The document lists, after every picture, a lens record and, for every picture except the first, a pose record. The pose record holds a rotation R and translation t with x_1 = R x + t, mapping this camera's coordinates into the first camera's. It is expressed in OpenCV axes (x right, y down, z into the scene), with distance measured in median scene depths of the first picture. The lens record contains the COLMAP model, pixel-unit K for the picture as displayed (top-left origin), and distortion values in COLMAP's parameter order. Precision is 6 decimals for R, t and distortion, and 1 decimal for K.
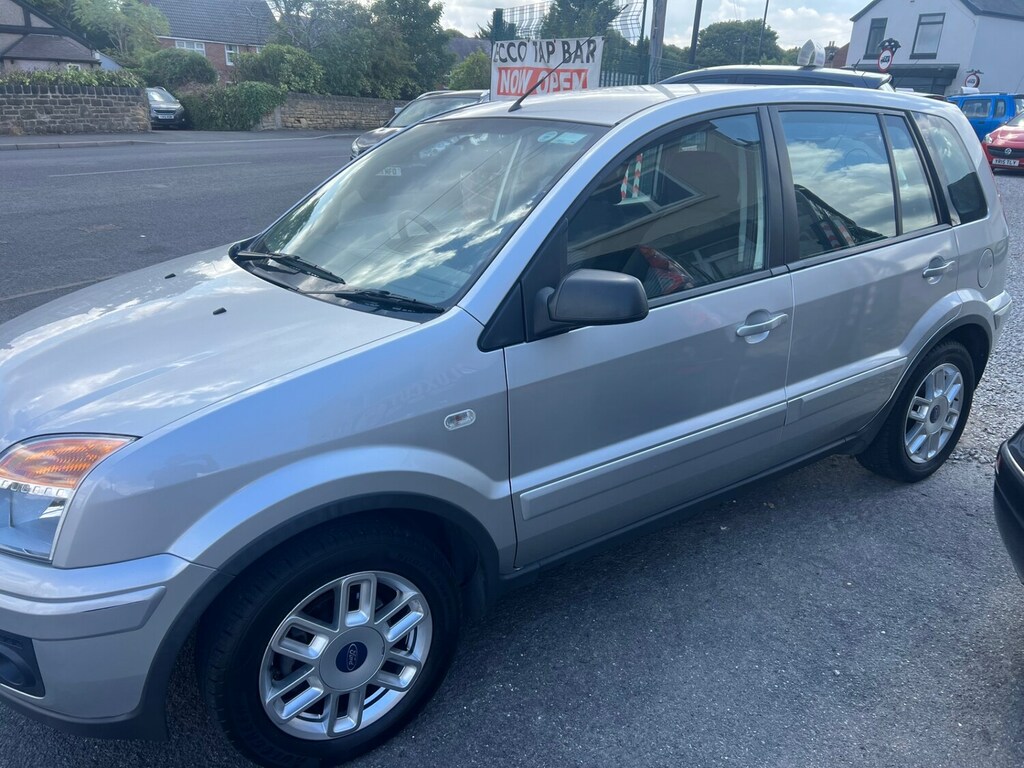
lens RADIAL K [[769.6, 0, 514.7], [0, 769.6, 383.8], [0, 0, 1]] dist [0.055233, -0.060193]
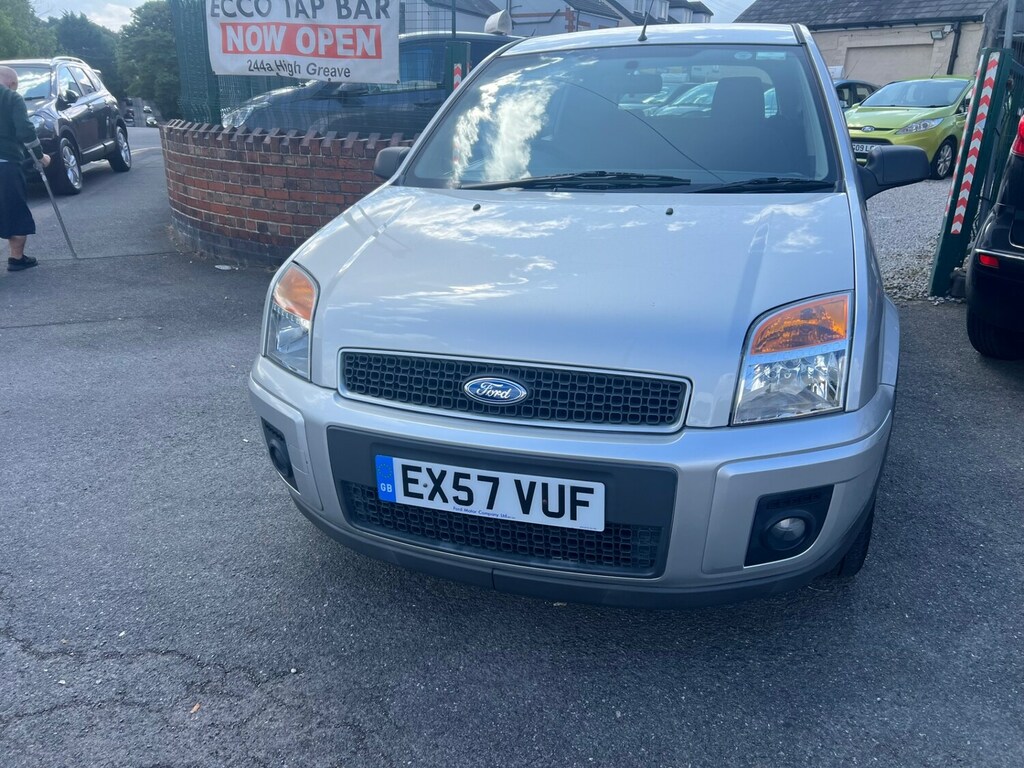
lens RADIAL K [[769.6, 0, 515.7], [0, 769.6, 378.7], [0, 0, 1]] dist [0.055233, -0.060193]
pose [[0.796469, -0.219118, 0.563582, -0.402930], [0.213058, 0.973955, 0.077571, 0.000573], [-0.565900, 0.058293, 0.822410, 0.090378]]
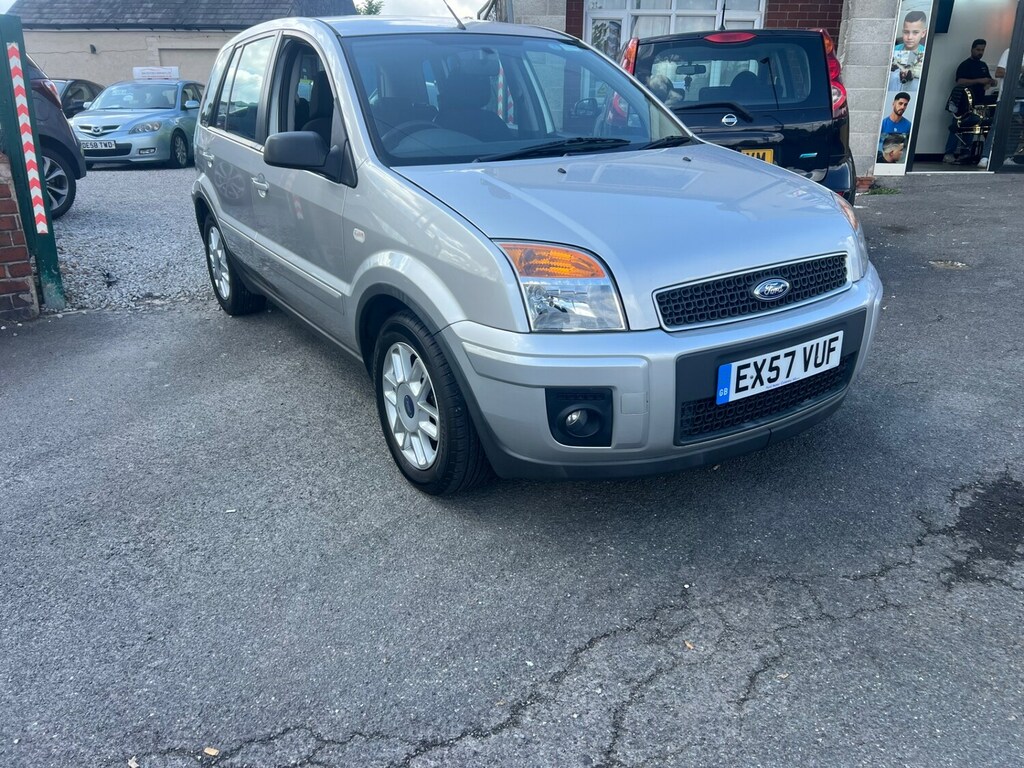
lens RADIAL K [[769.6, 0, 520.3], [0, 769.6, 377.9], [0, 0, 1]] dist [0.055233, -0.060193]
pose [[0.025964, -0.351478, 0.935836, -0.623700], [0.343774, 0.882195, 0.321794, -0.101507], [-0.938693, 0.313361, 0.143735, 0.408802]]
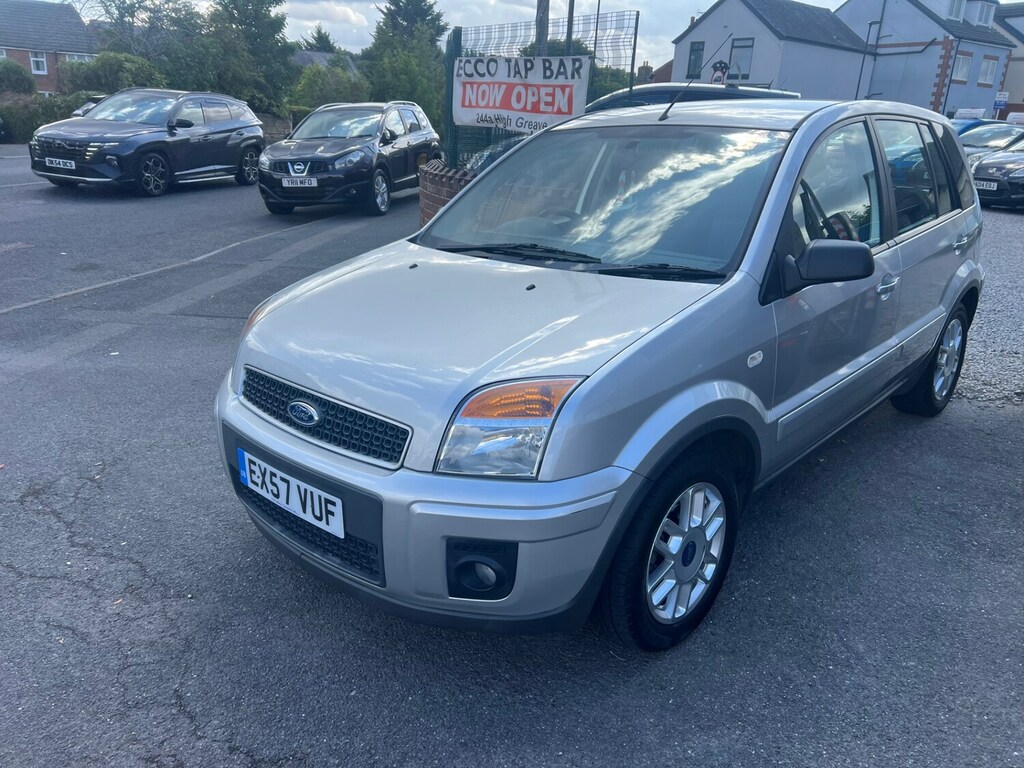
lens RADIAL K [[769.6, 0, 516.0], [0, 769.6, 386.5], [0, 0, 1]] dist [0.055233, -0.060193]
pose [[0.976808, -0.066240, 0.203611, -0.221463], [0.068855, 0.997610, -0.005777, 0.022080], [-0.202742, 0.019662, 0.979035, -0.052261]]
